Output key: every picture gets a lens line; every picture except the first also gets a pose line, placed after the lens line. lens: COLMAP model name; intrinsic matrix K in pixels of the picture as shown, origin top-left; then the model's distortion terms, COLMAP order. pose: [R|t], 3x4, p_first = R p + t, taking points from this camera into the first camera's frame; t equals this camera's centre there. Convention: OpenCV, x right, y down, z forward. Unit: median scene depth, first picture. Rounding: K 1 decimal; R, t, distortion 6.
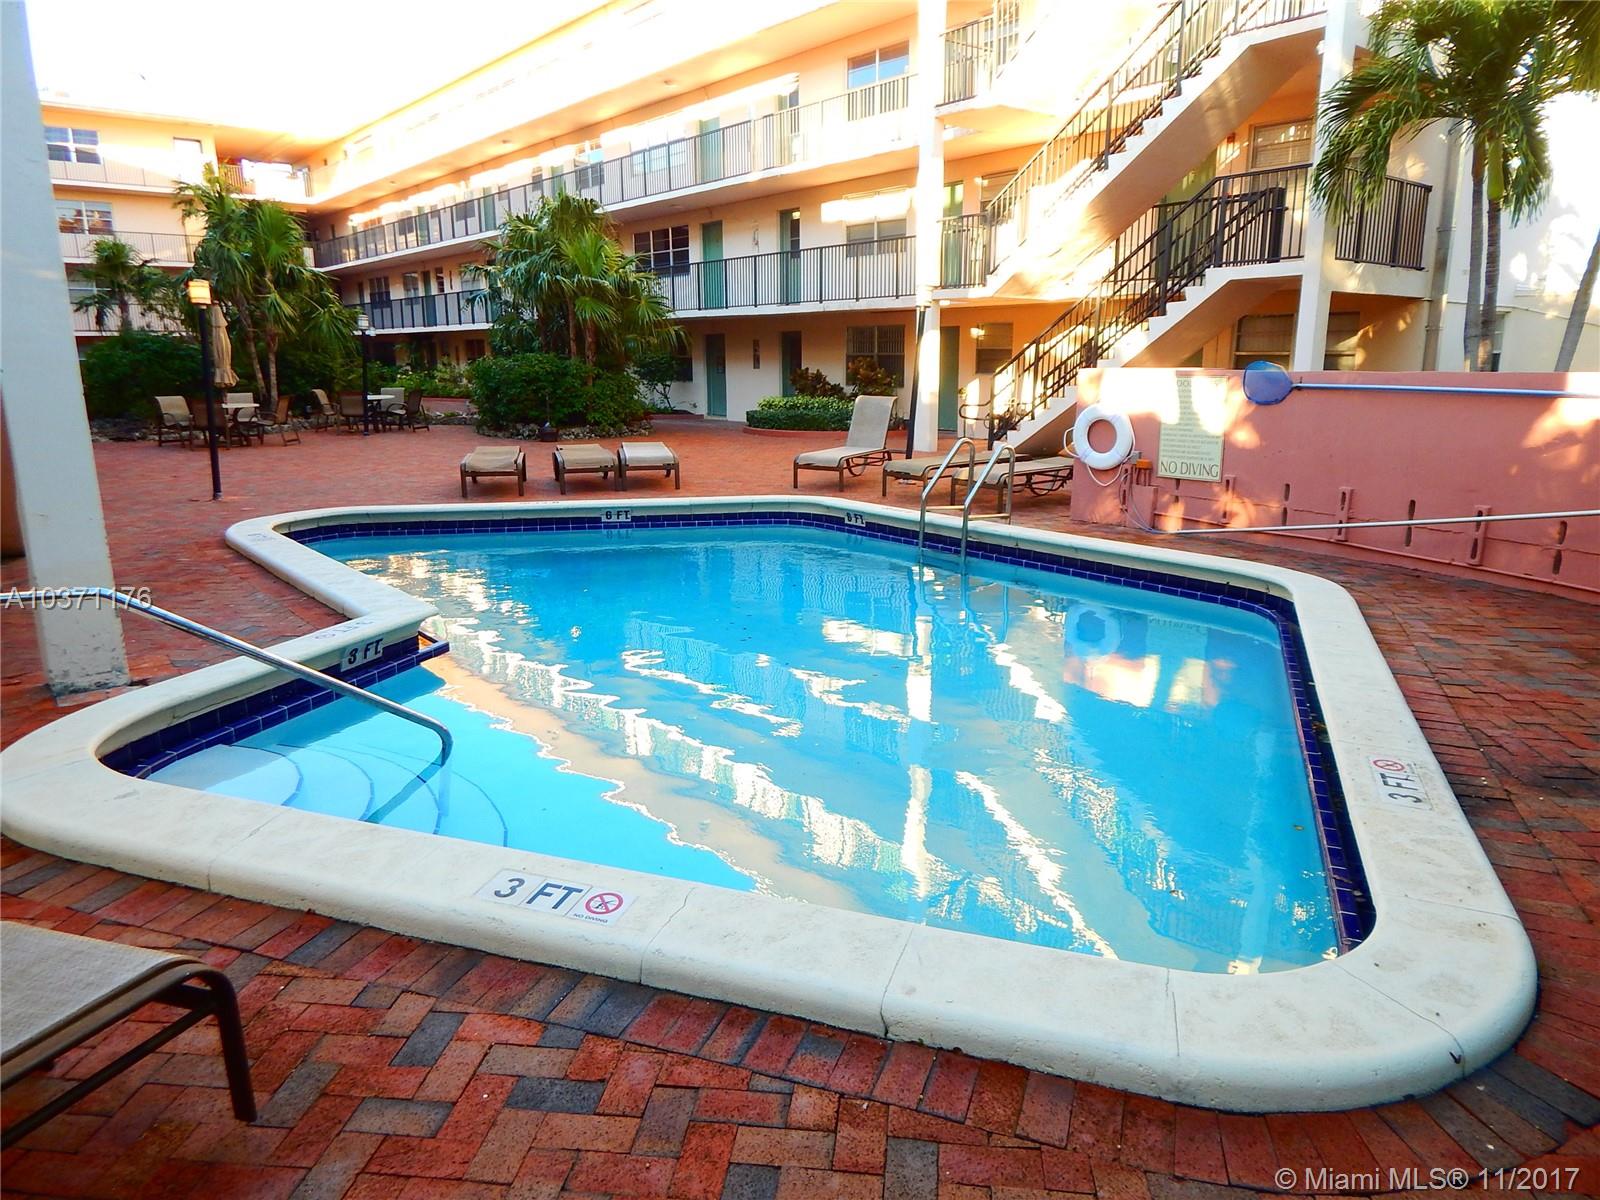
lens RADIAL K [[1087.6, 0, 806.1], [0, 1087.6, 597.6], [0, 0, 1]] dist [0.002688, 0.003646]
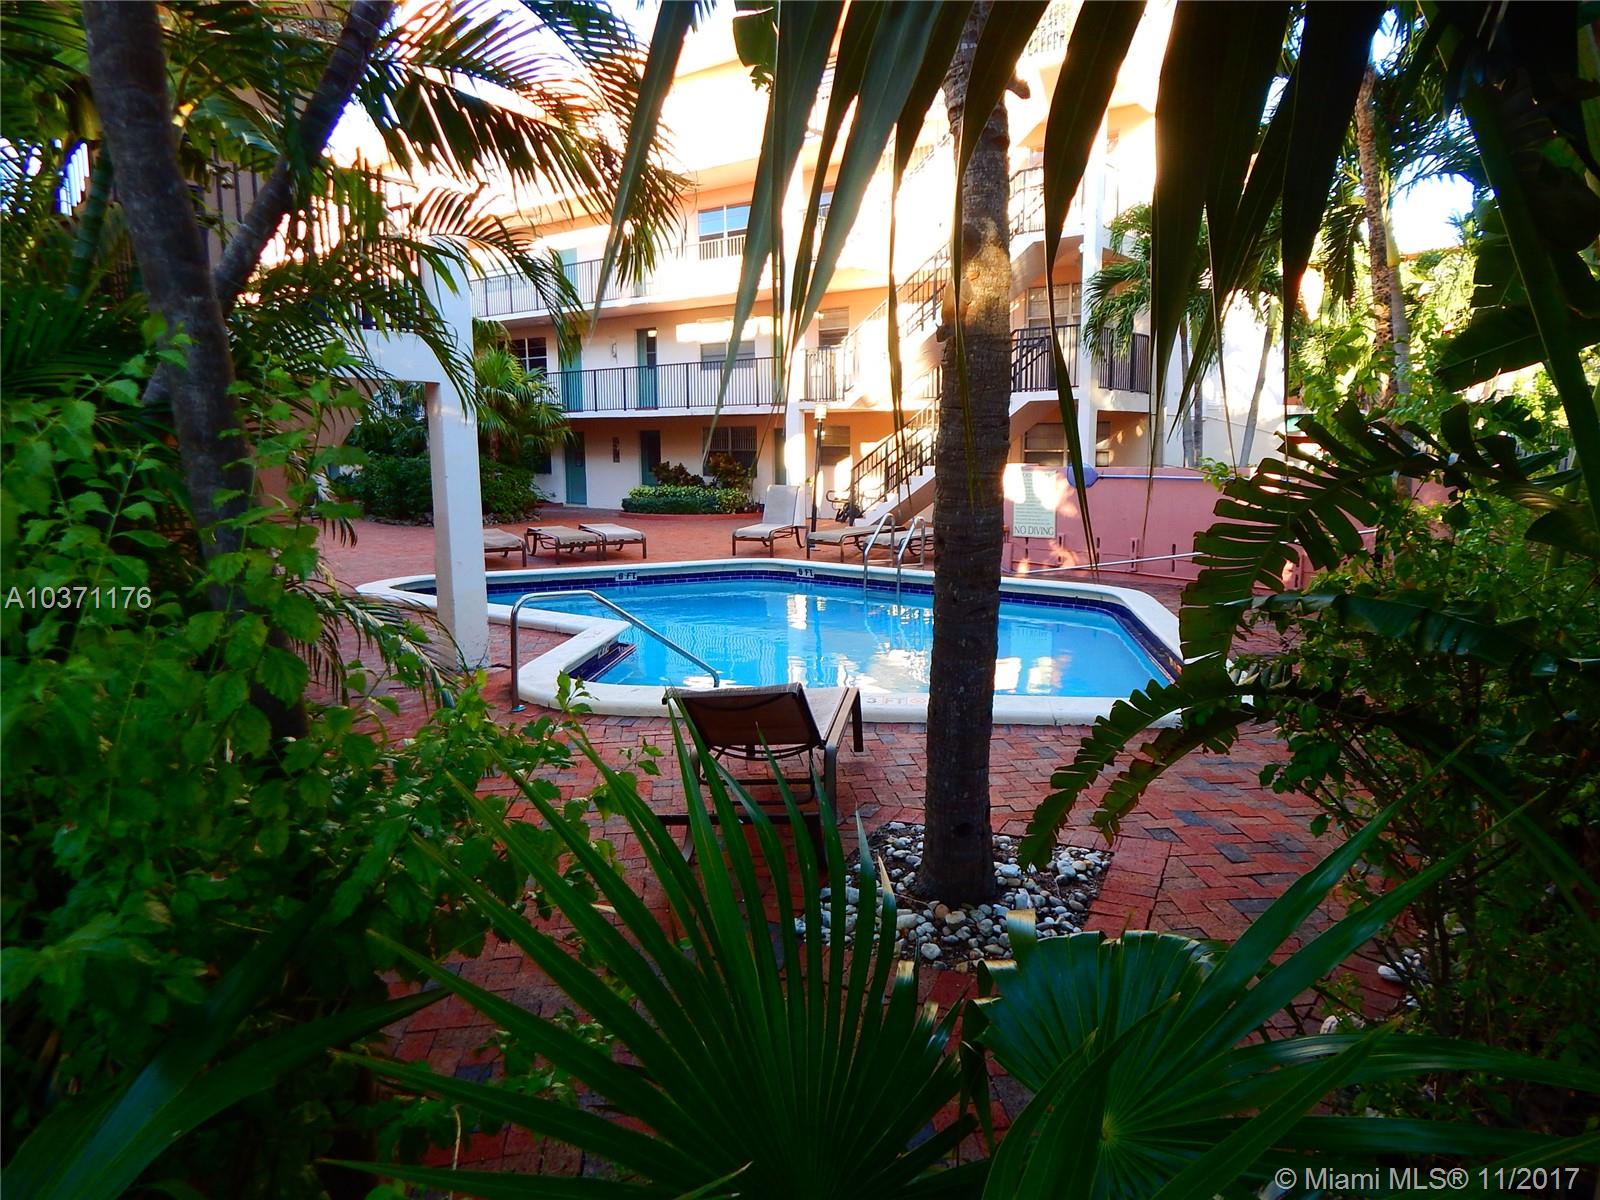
lens RADIAL K [[1087.6, 0, 795.7], [0, 1087.6, 600.8], [0, 0, 1]] dist [0.002688, 0.003646]
pose [[0.975470, -0.034651, 0.217390, -0.135635], [0.051054, 0.996219, -0.070299, 0.030380], [-0.214132, 0.079674, 0.973550, -0.175429]]
